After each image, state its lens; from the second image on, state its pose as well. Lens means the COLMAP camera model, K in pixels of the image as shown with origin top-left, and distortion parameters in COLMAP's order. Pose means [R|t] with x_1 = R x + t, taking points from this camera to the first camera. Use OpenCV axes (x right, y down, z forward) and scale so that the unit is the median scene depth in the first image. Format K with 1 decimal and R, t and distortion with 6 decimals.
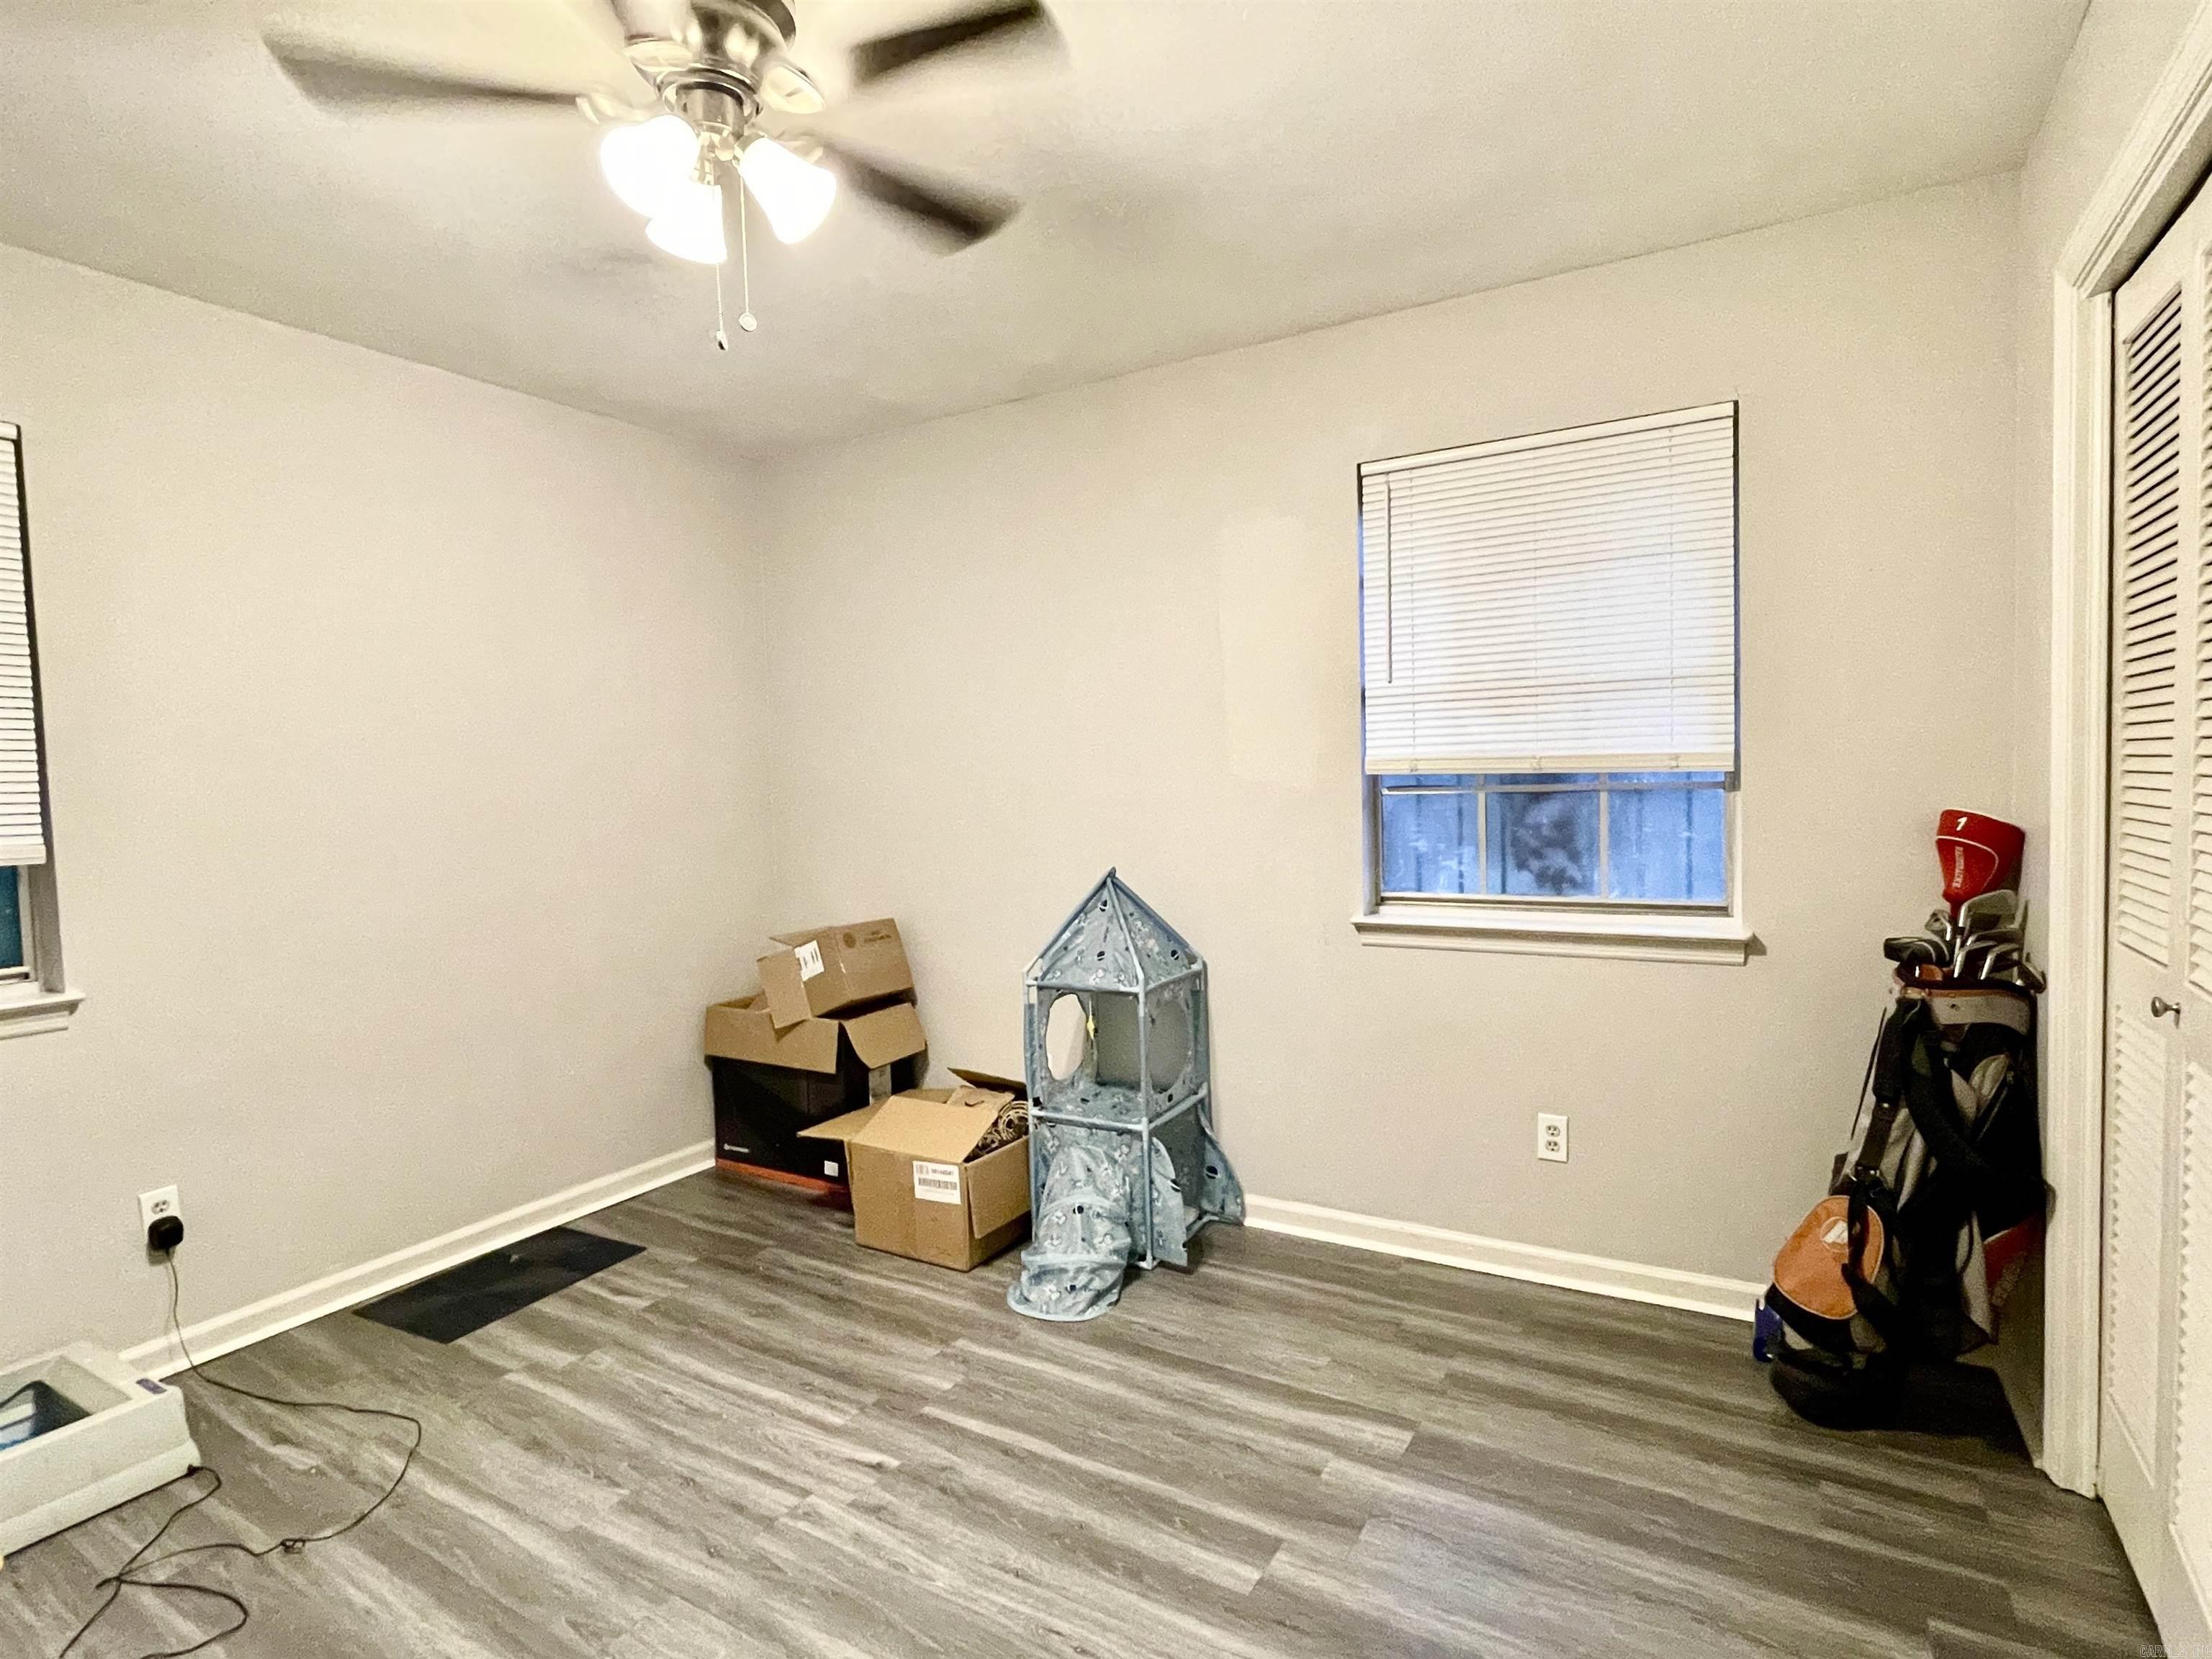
lens RADIAL K [[1143.2, 0, 1094.7], [0, 1143.2, 830.2], [0, 0, 1]] dist [0.020713, -0.026274]
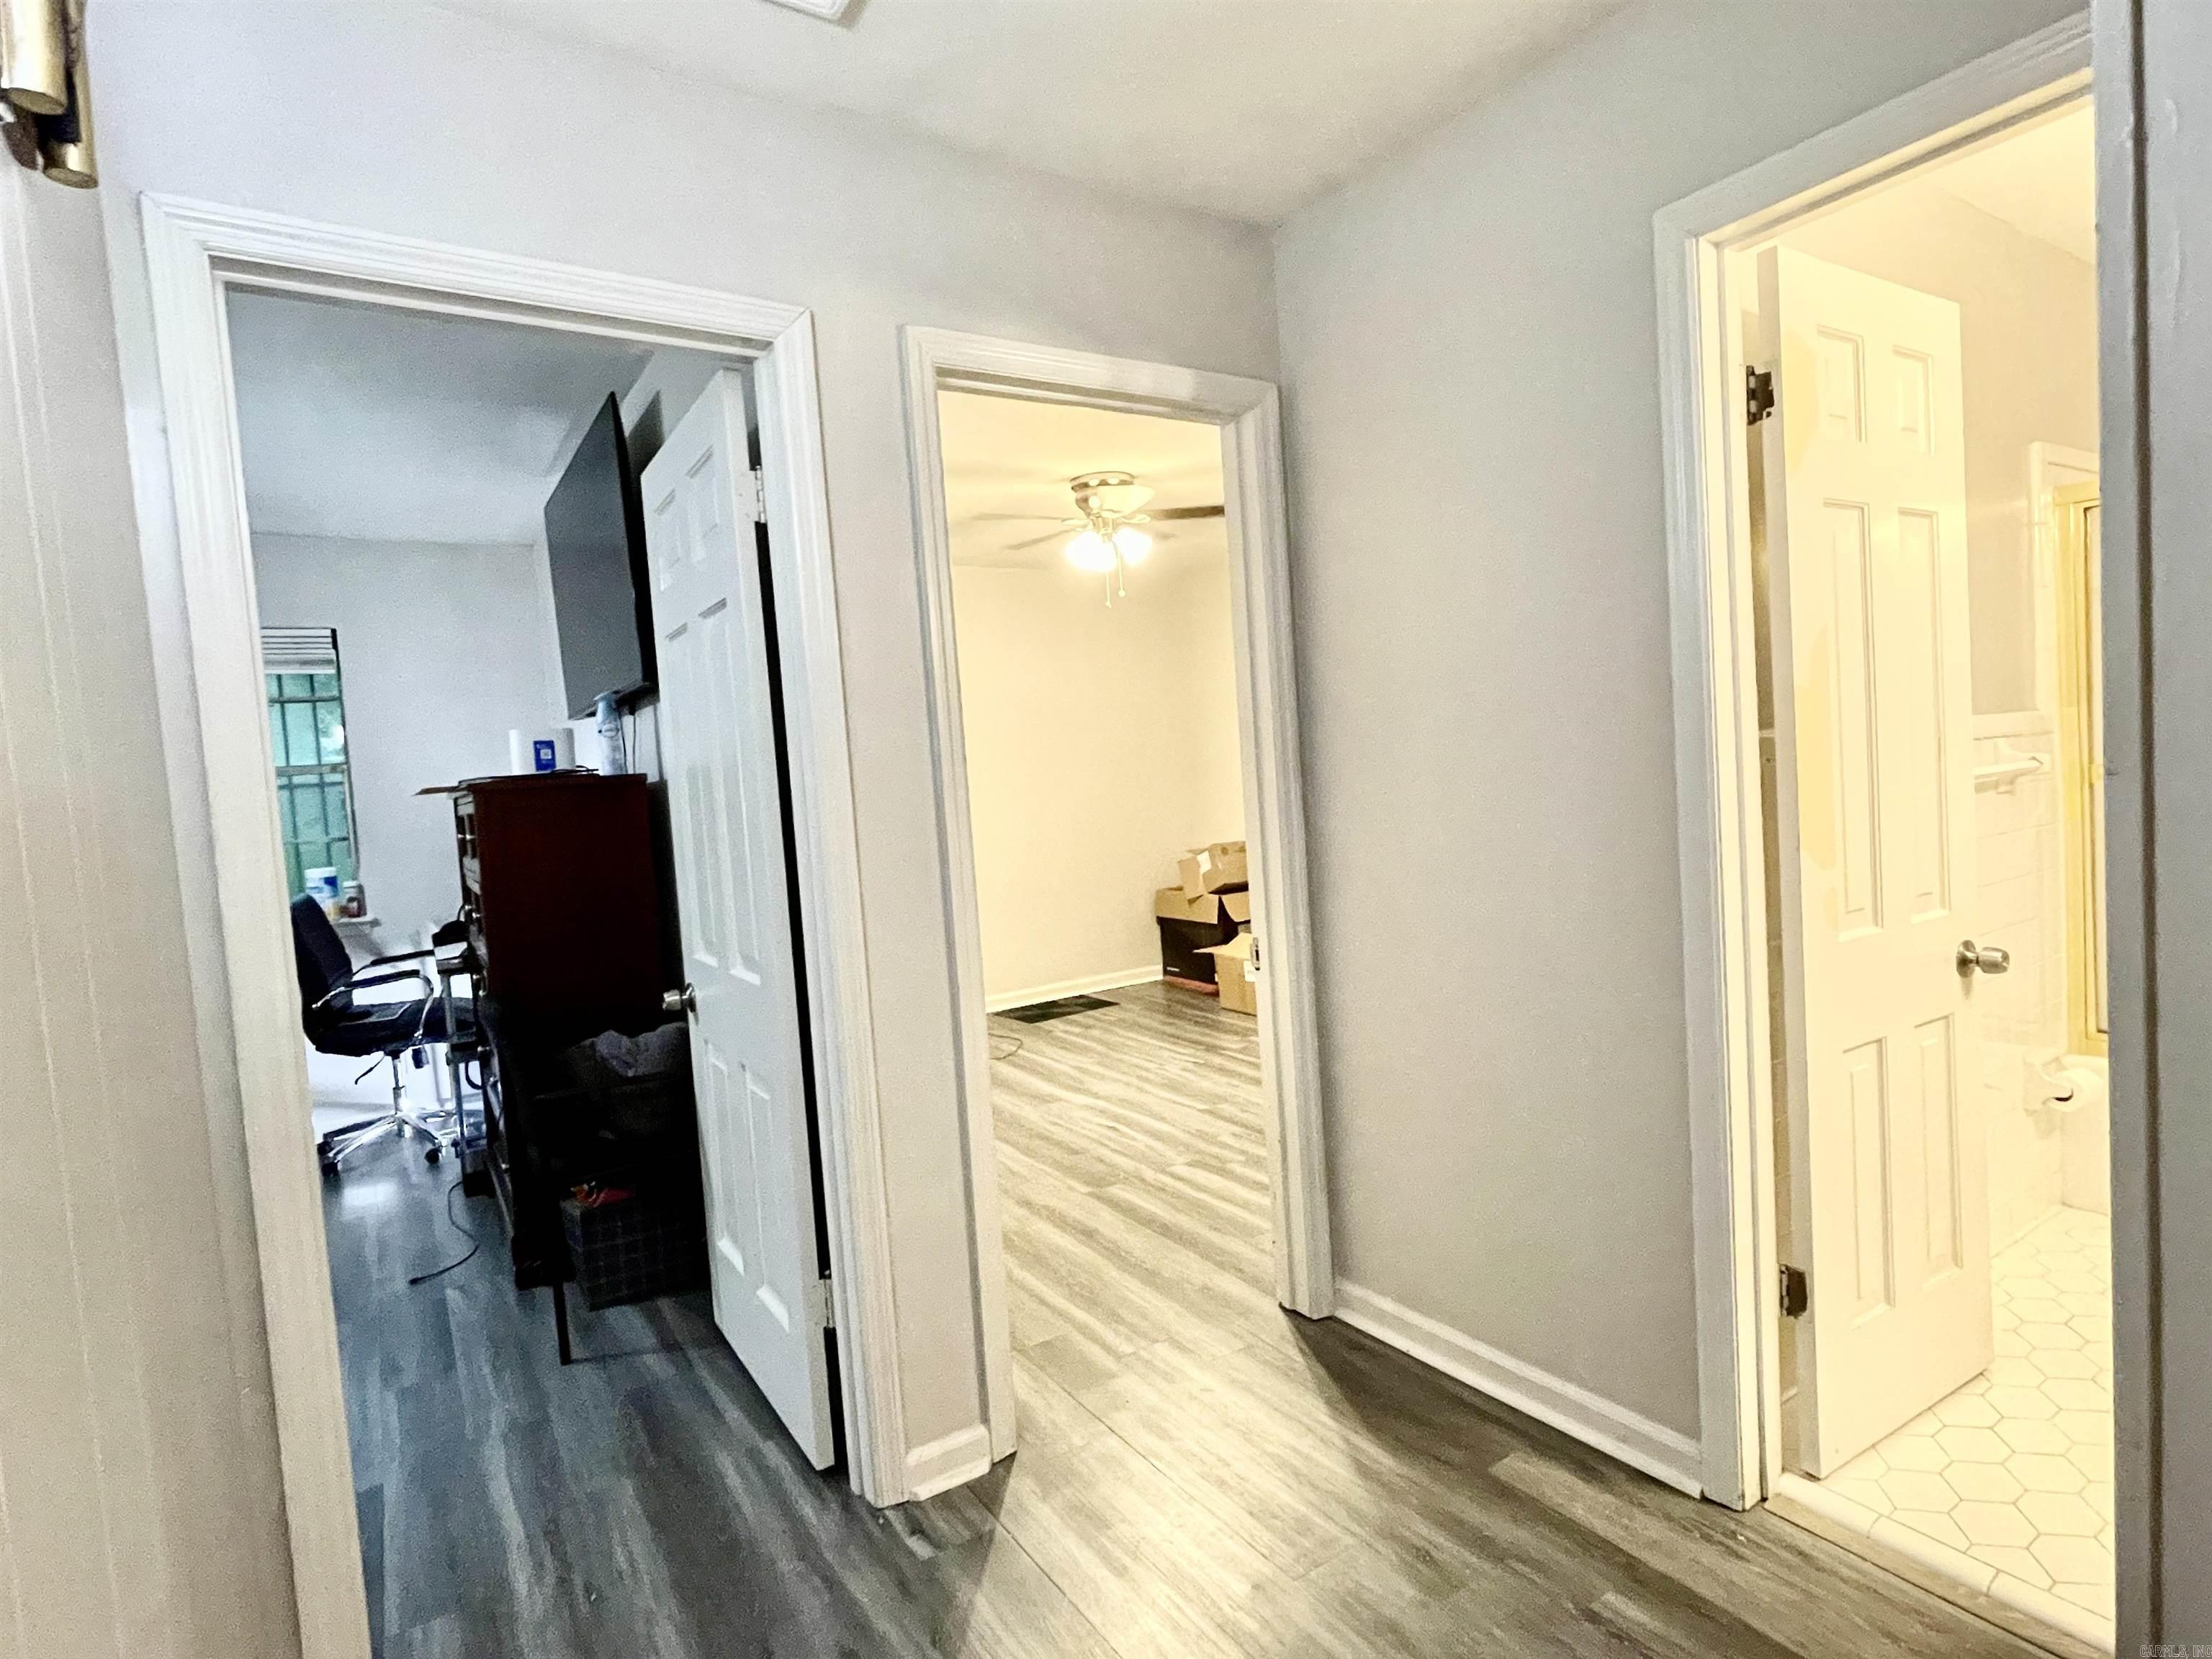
lens RADIAL K [[1143.2, 0, 1094.7], [0, 1143.2, 830.2], [0, 0, 1]] dist [0.020713, -0.026274]
pose [[0.895302, -0.010464, -0.445338, 0.535084], [0.023843, 0.999417, 0.024451, 0.020536], [0.444822, -0.032510, 0.895029, -0.920463]]
